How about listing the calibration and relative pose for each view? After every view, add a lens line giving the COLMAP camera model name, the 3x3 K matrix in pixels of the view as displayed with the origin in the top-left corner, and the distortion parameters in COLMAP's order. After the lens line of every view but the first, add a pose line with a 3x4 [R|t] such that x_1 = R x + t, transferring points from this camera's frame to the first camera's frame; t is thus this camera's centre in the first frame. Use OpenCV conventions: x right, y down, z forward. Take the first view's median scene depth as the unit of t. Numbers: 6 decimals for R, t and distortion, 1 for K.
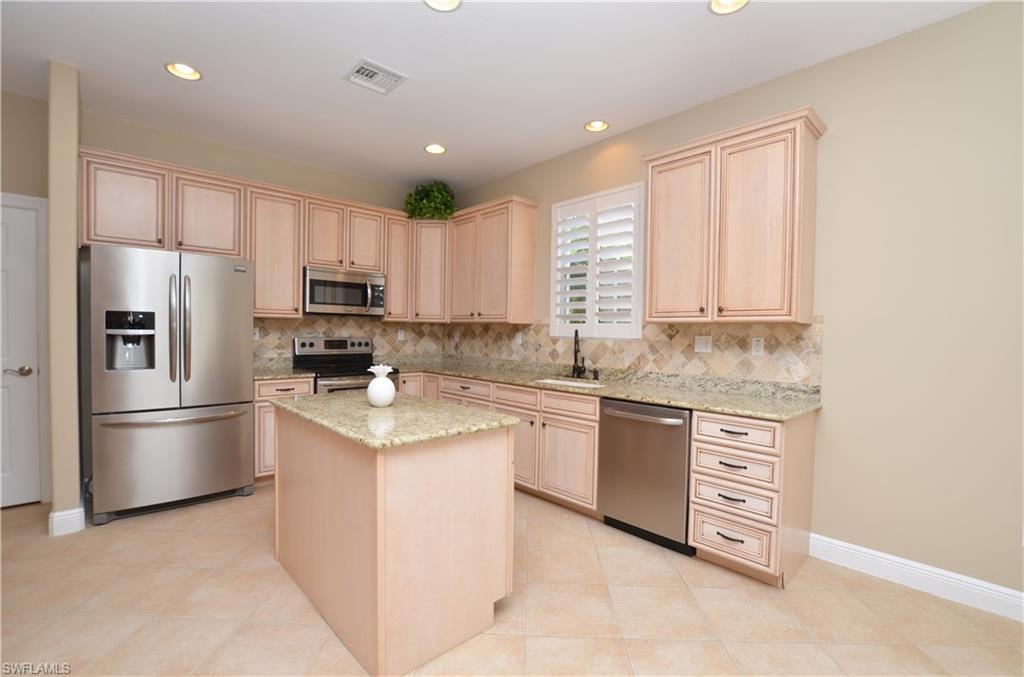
lens RADIAL K [[448.3, 0, 520.3], [0, 448.3, 343.2], [0, 0, 1]] dist [-0.018436, 0.000387]
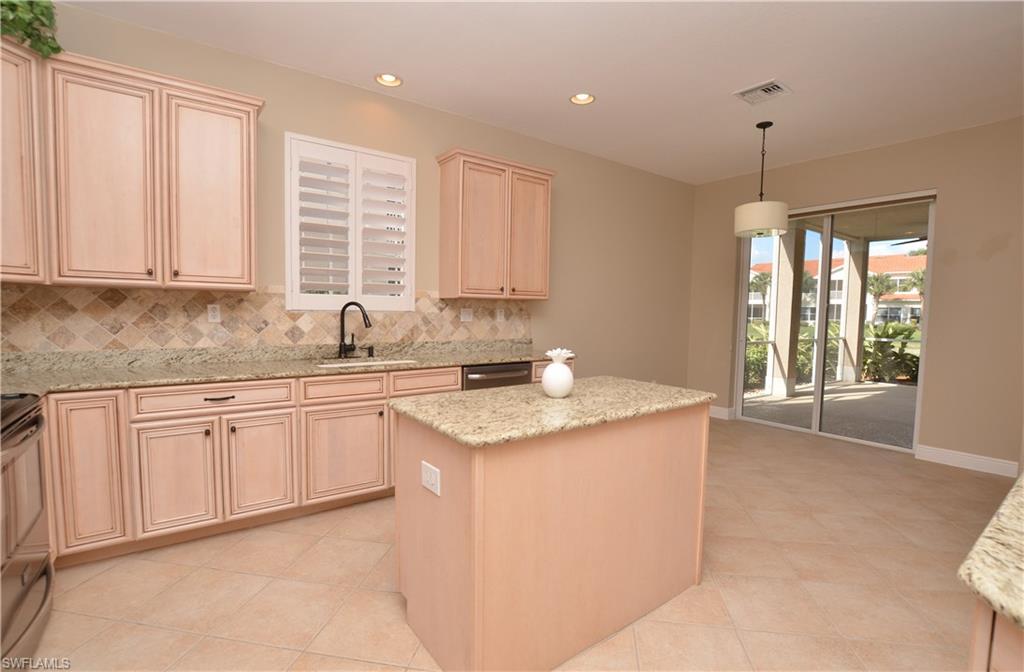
lens RADIAL K [[460.6, 0, 515.2], [0, 460.6, 339.3], [0, 0, 1]] dist [-0.031518, 0.000380]
pose [[0.128932, -0.076654, 0.988686, -0.763173], [0.011330, 0.997057, 0.075826, -0.023504], [-0.991589, 0.001426, 0.129421, 0.623954]]
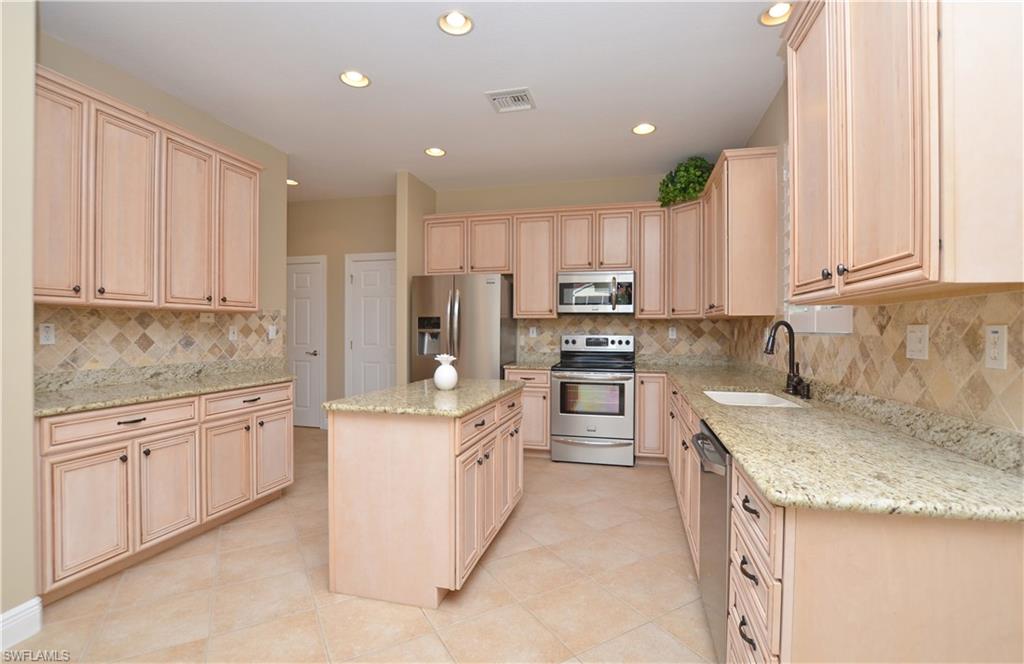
lens RADIAL K [[463.2, 0, 522.5], [0, 463.2, 334.8], [0, 0, 1]] dist [-0.027098, 0.000078]
pose [[0.547352, -0.004134, -0.836892, 0.525929], [-0.018201, 0.999692, -0.016842, 0.009448], [0.836705, 0.024451, 0.547108, 0.324564]]
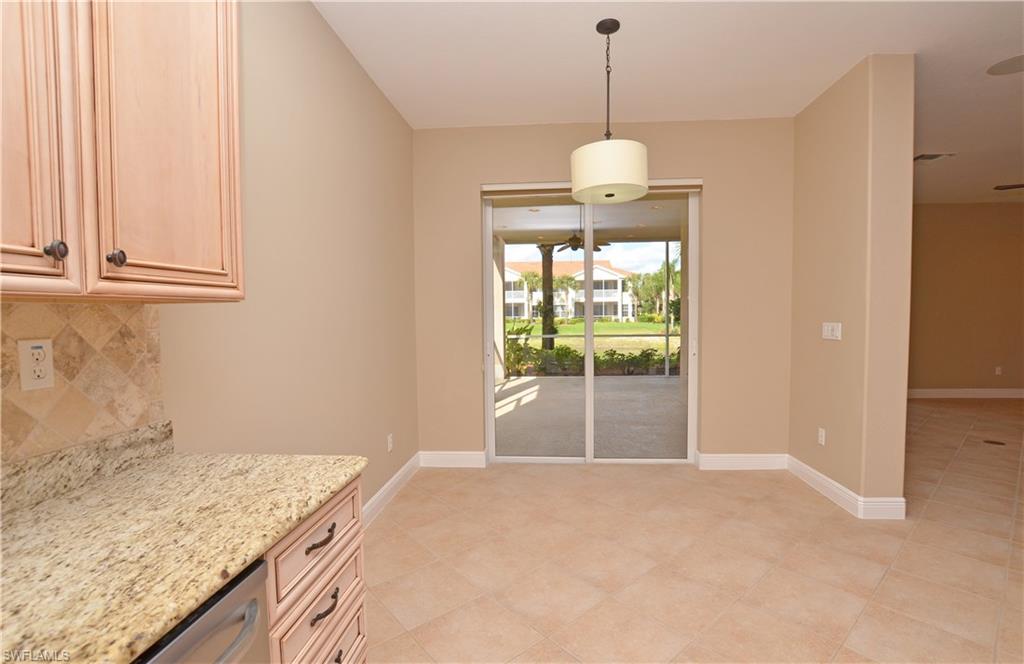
lens RADIAL K [[463.2, 0, 522.5], [0, 463.2, 334.8], [0, 0, 1]] dist [-0.027098, 0.000078]
pose [[-0.666408, -0.043627, 0.744310, -0.005960], [0.019963, 0.996885, 0.076304, -0.029929], [-0.745320, 0.065708, -0.663461, 0.774027]]
